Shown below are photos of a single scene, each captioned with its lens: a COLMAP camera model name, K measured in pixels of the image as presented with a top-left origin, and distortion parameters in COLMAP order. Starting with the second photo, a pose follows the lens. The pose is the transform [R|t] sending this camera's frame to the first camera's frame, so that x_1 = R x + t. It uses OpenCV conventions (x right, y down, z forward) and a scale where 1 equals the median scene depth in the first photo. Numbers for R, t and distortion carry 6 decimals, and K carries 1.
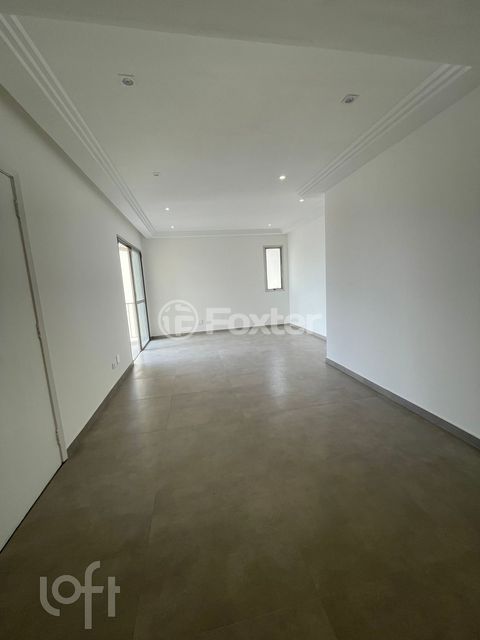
lens RADIAL K [[256.7, 0, 240.2], [0, 256.7, 319.8], [0, 0, 1]] dist [0.002563, 0.000014]
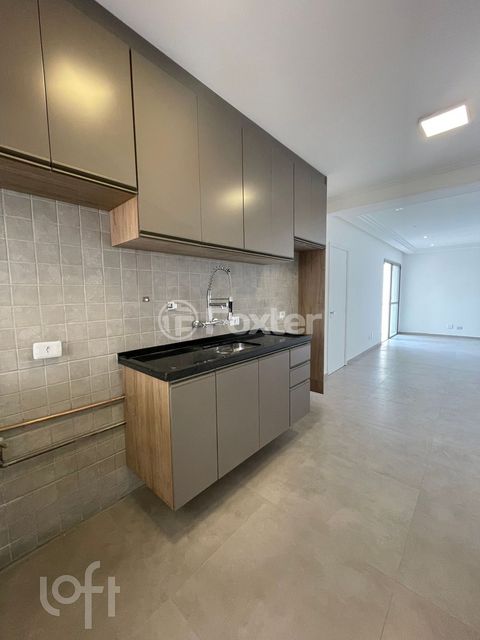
lens RADIAL K [[256.7, 0, 240.0], [0, 256.7, 318.1], [0, 0, 1]] dist [0.002563, 0.000014]
pose [[0.603860, 0.127454, -0.786835, 0.196921], [-0.139898, 0.988757, 0.052796, 0.050414], [0.784718, 0.078195, 0.614901, -0.463435]]
